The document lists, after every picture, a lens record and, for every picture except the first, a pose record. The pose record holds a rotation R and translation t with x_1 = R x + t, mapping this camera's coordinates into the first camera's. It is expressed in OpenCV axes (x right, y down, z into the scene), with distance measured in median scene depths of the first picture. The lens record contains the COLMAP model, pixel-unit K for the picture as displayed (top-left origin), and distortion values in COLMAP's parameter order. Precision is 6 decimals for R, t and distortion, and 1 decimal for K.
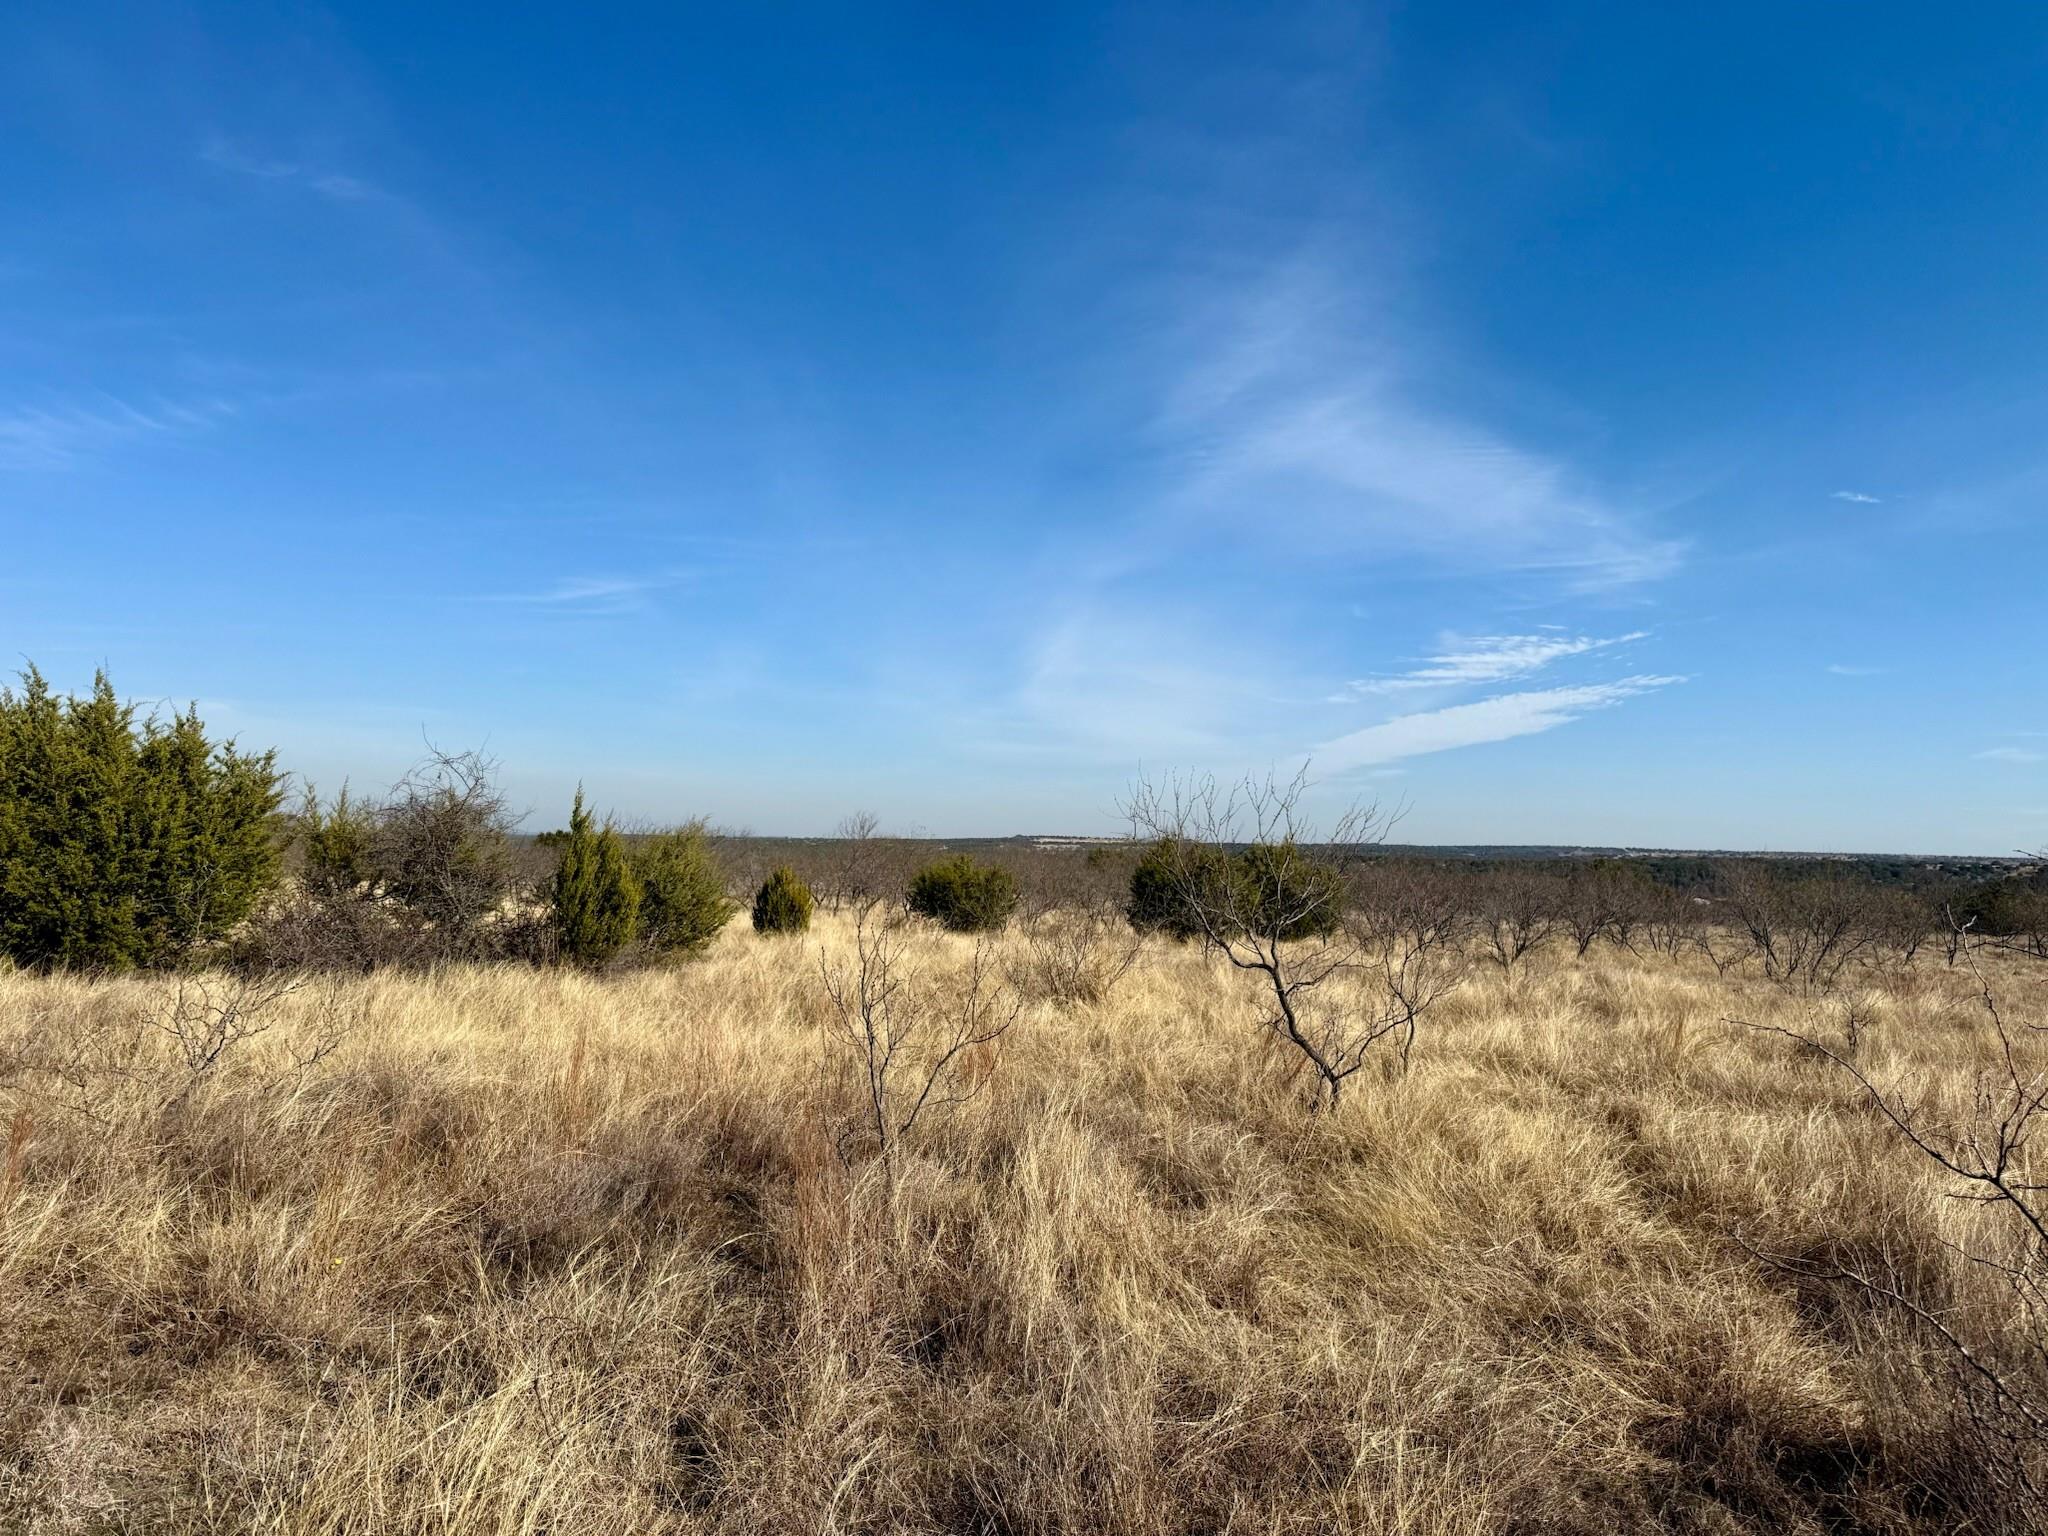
lens RADIAL K [[1398.9, 0, 1020.0], [0, 1398.9, 771.0], [0, 0, 1]] dist [-0.010956, -0.009450]
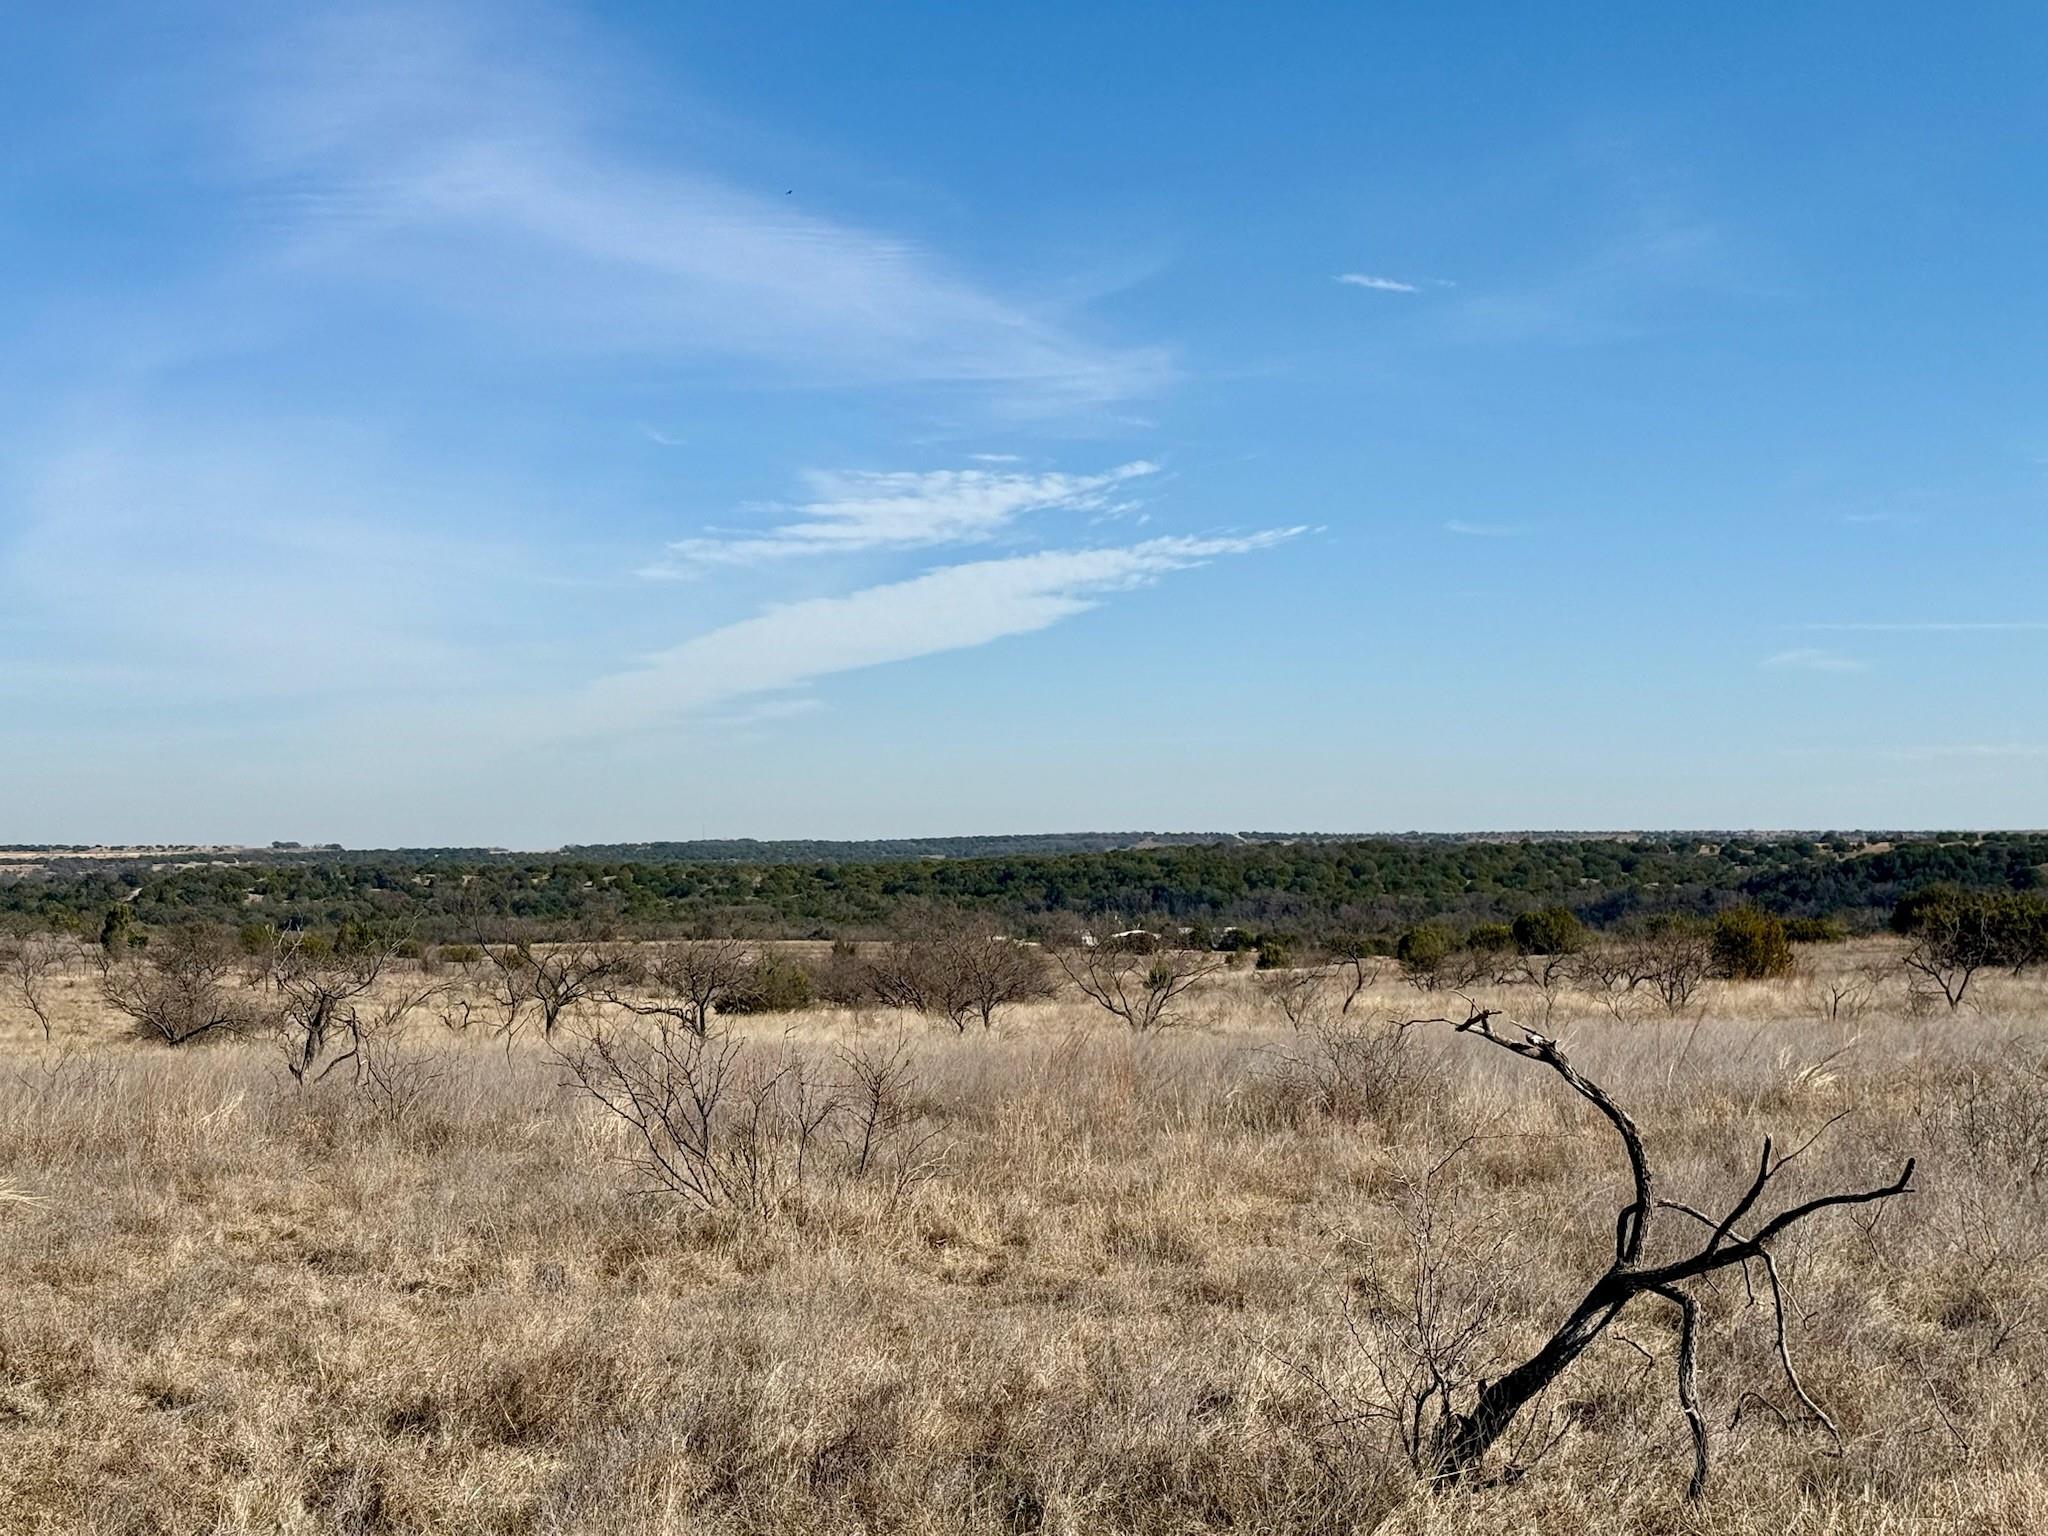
lens RADIAL K [[2879.5, 0, 1028.5], [0, 2879.5, 766.9], [0, 0, 1]] dist [0.179462, 0.000000]
pose [[0.945549, -0.028021, 0.324271, 0.004987], [0.020720, 0.999449, 0.025949, -0.005666], [-0.324819, -0.017817, 0.945608, -0.102430]]
